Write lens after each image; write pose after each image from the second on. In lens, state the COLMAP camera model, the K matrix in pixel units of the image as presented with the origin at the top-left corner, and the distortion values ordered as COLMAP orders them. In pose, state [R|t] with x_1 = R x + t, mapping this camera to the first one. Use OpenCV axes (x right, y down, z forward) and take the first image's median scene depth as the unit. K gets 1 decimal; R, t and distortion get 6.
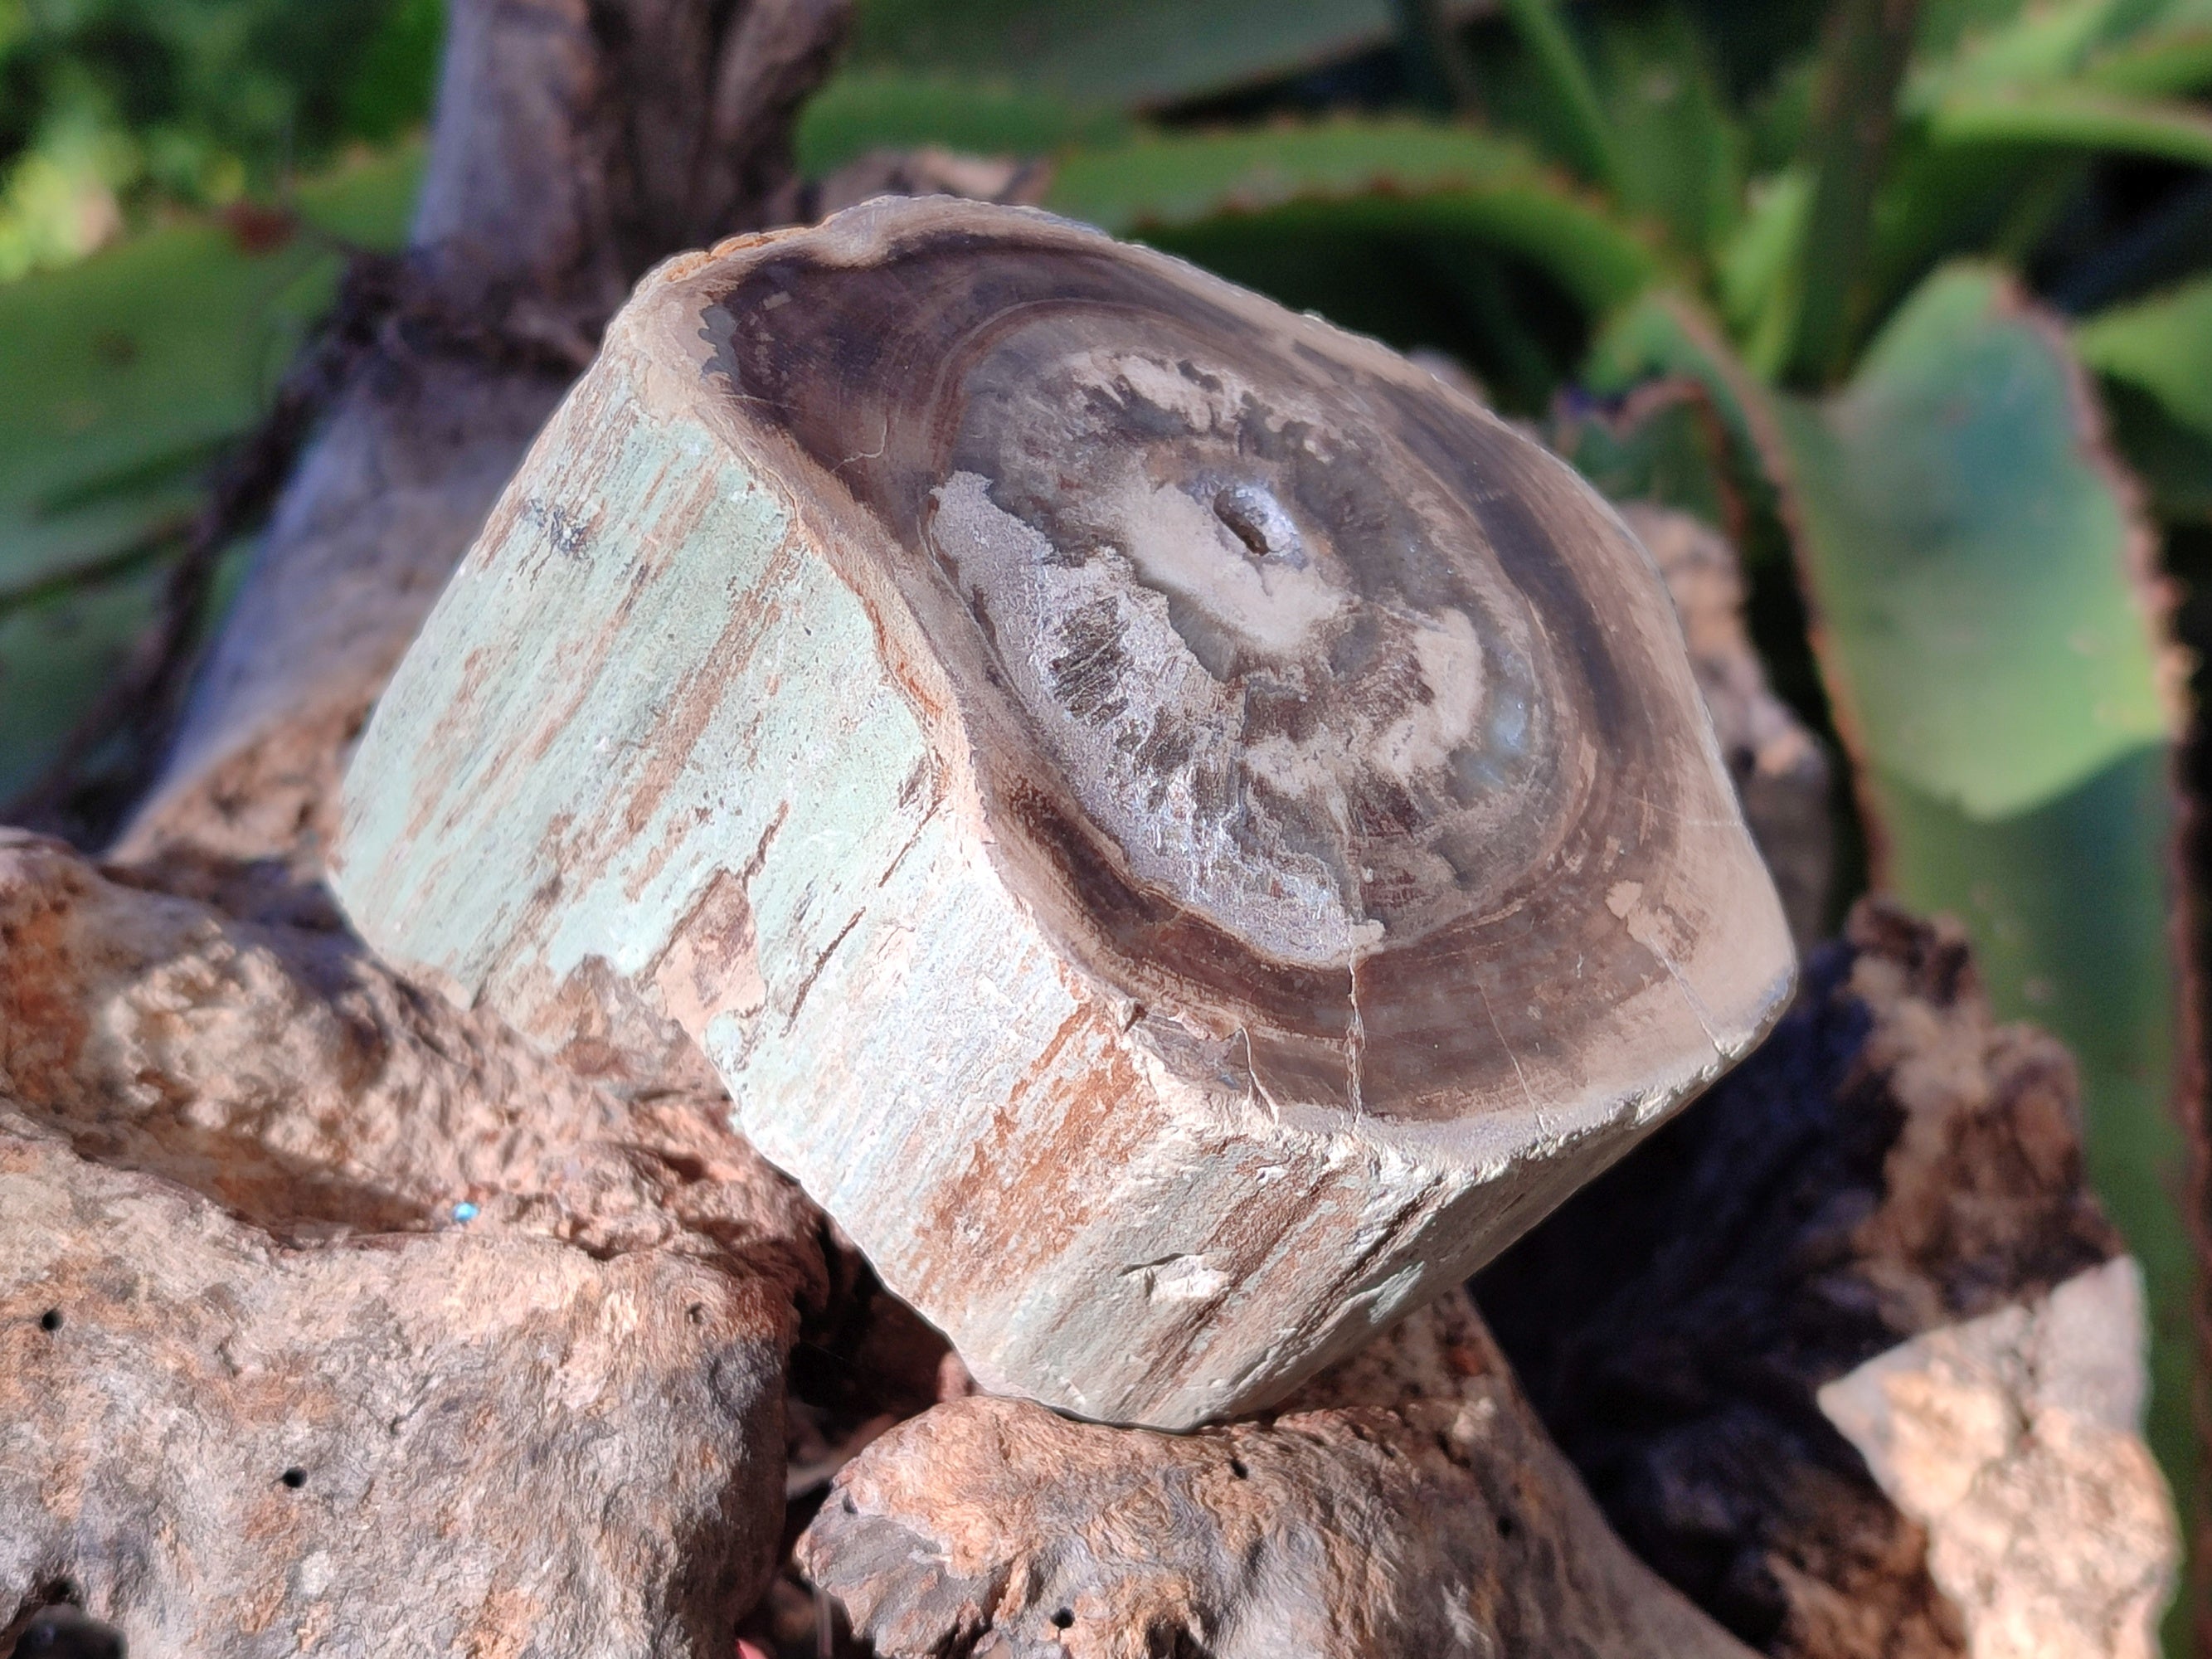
lens RADIAL K [[3331.3, 0, 1106.0], [0, 3331.3, 829.5], [0, 0, 1]] dist [0.340095, -2.413688]
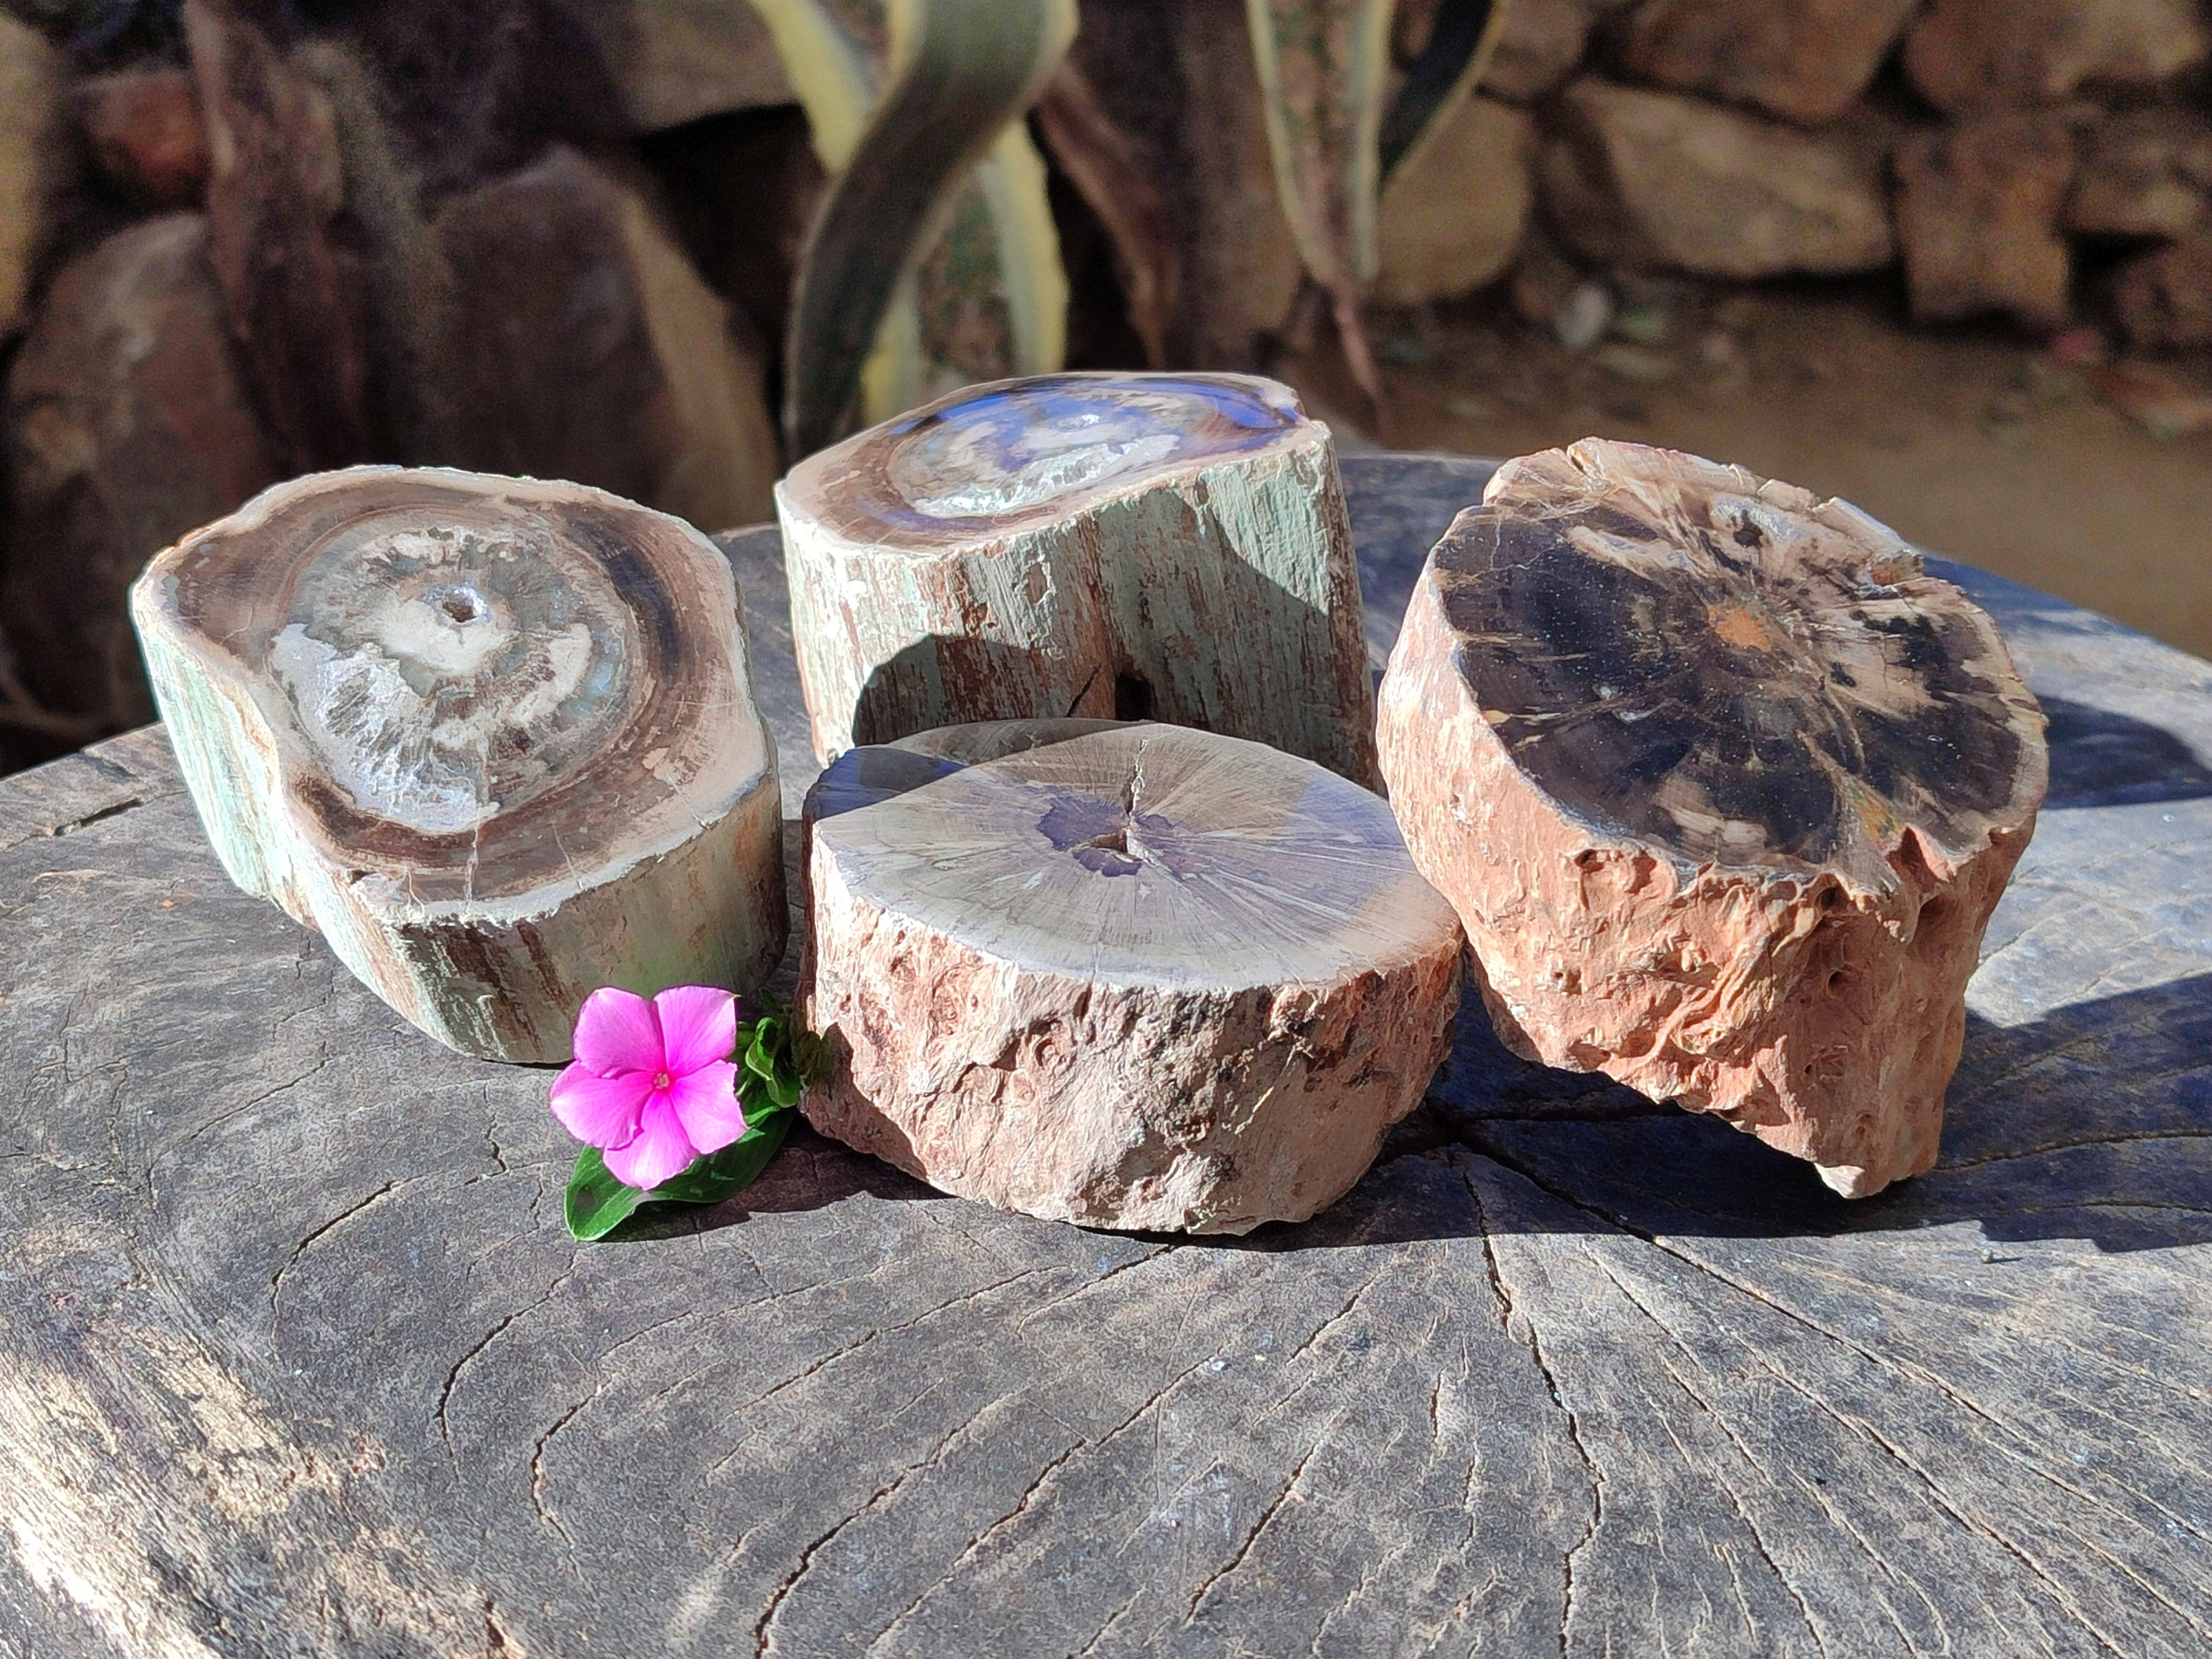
lens RADIAL K [[3331.3, 0, 1106.0], [0, 3331.3, 829.5], [0, 0, 1]] dist [0.340095, -2.413688]
pose [[0.902636, -0.186182, -0.388051, 1.174703], [0.216830, 0.975534, 0.036314, 0.048538], [0.371796, -0.116919, 0.920922, -0.725910]]
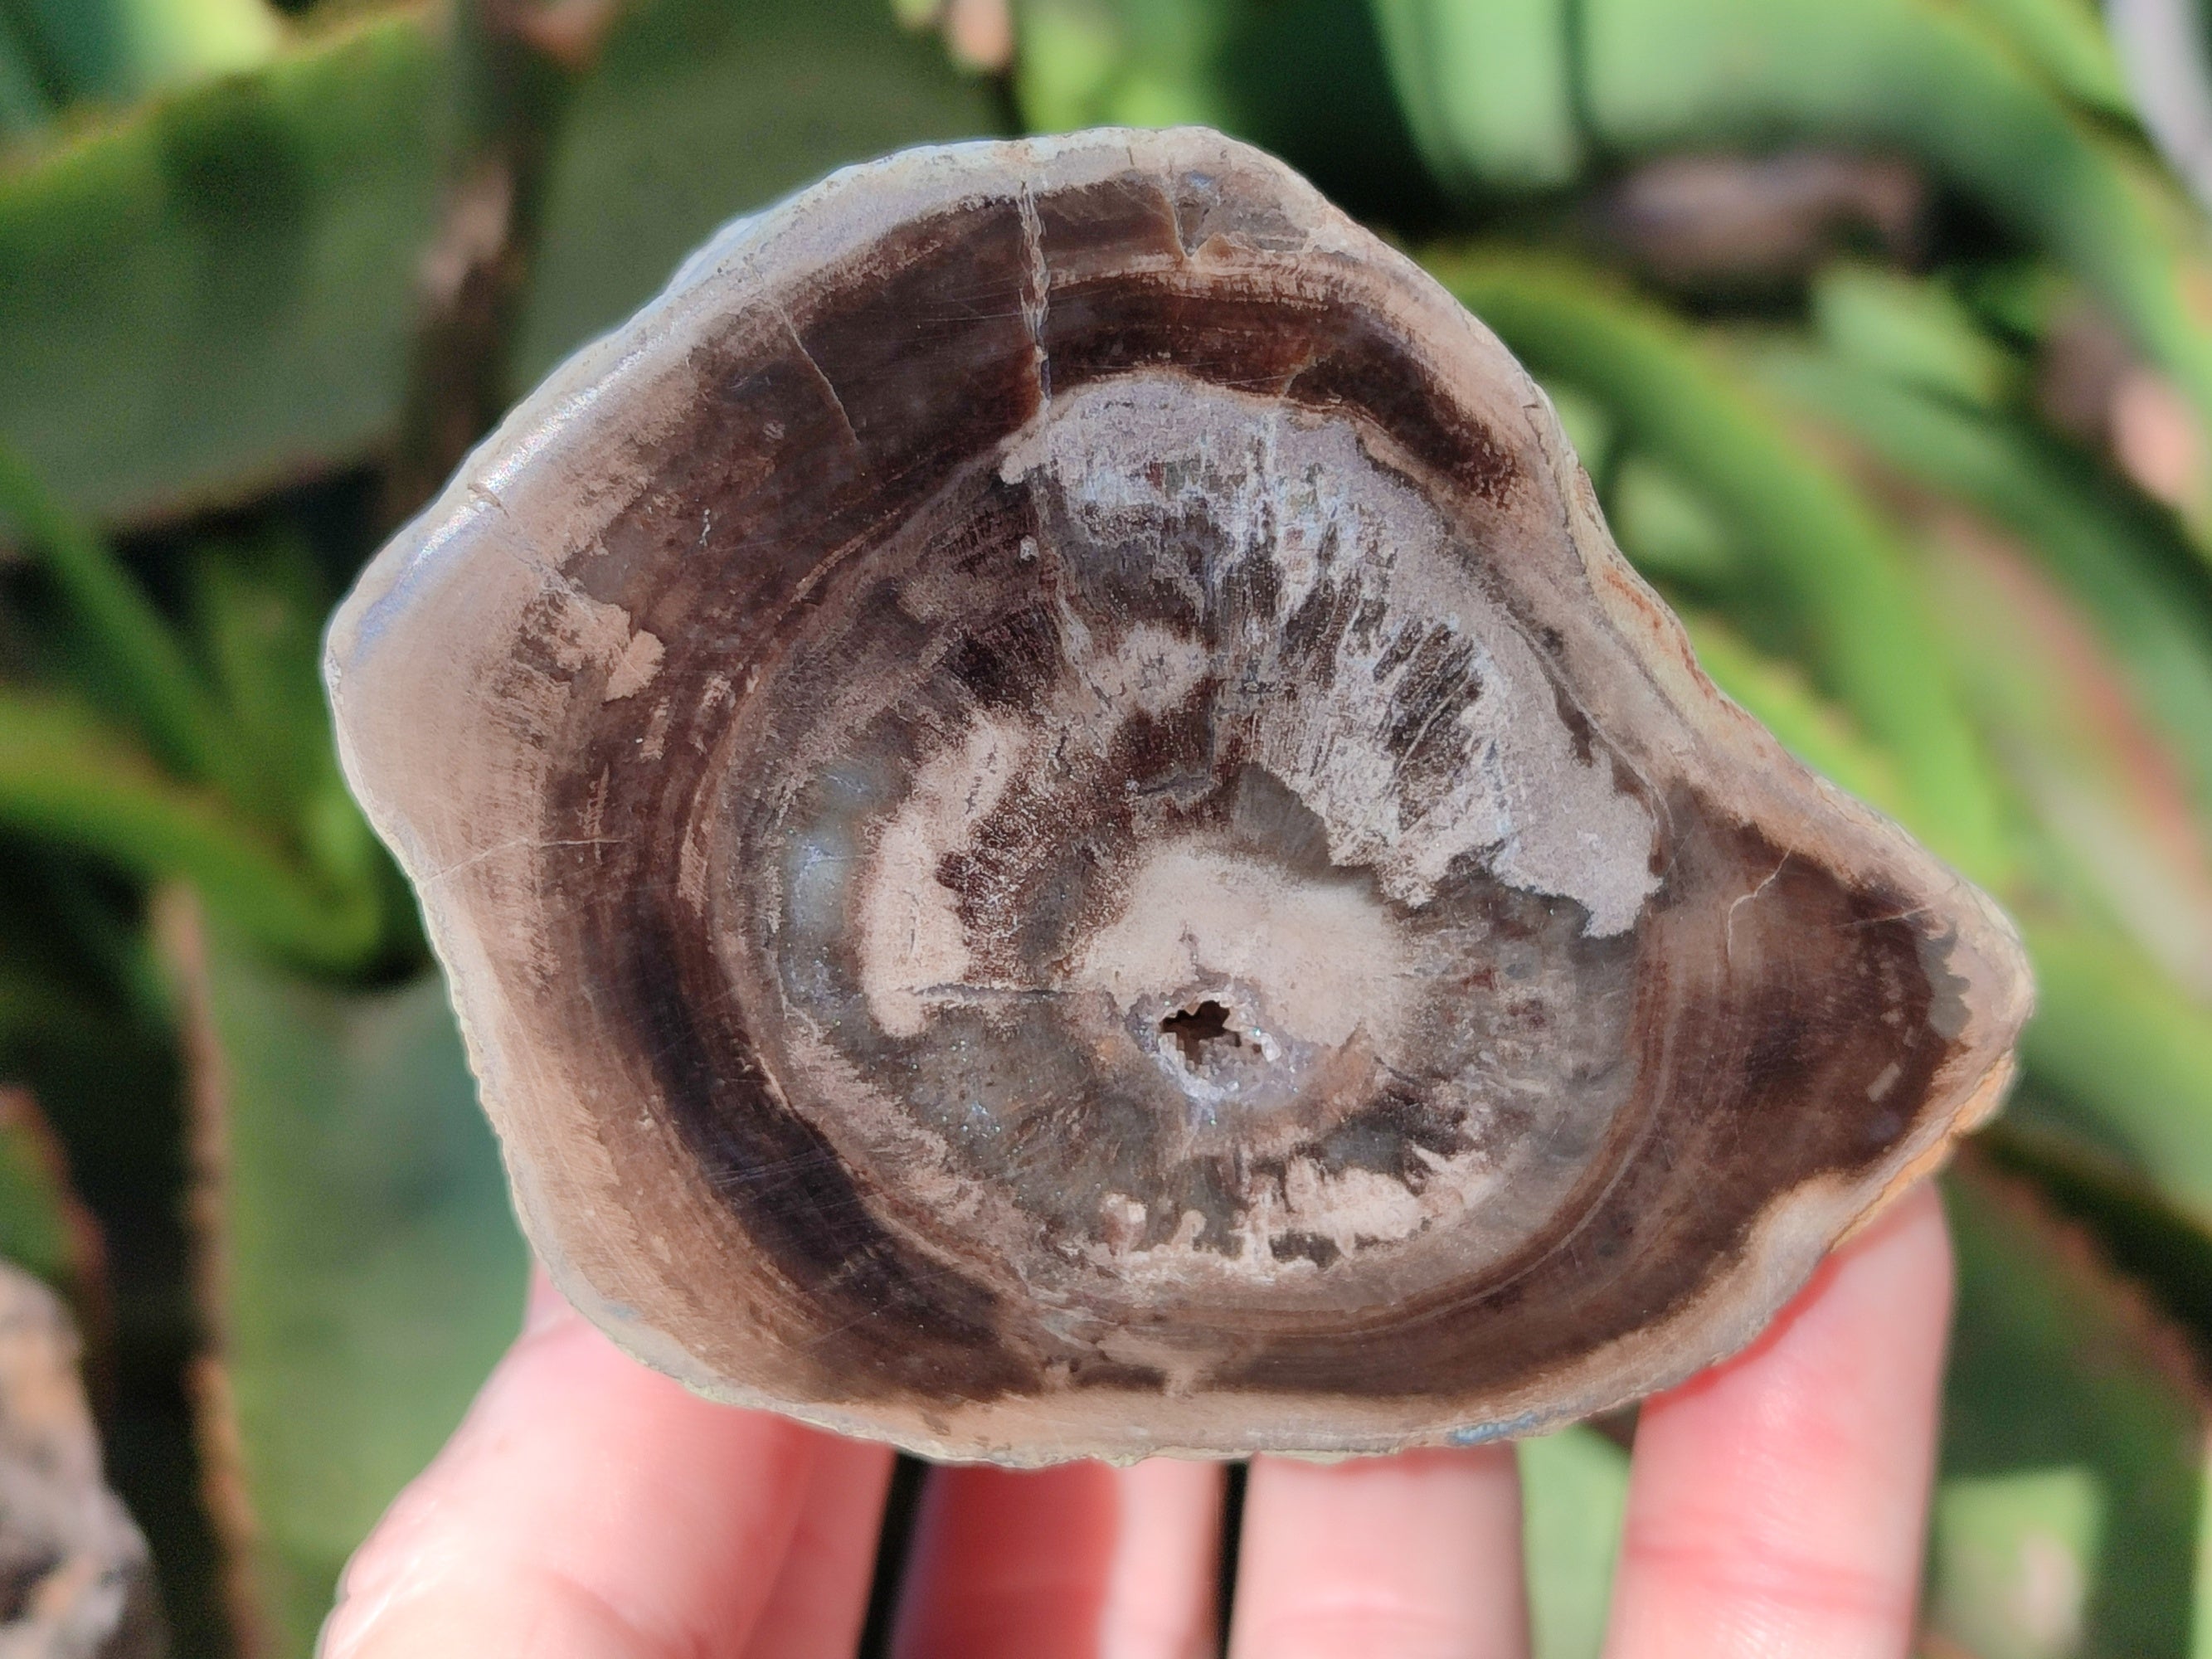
lens RADIAL K [[3331.3, 0, 1106.0], [0, 3331.3, 829.5], [0, 0, 1]] dist [0.340095, -2.413688]
pose [[-0.852526, 0.136812, -0.504462, 0.461755], [-0.354993, -0.859945, 0.366707, -0.333920], [-0.383640, 0.491708, 0.781693, 0.400165]]
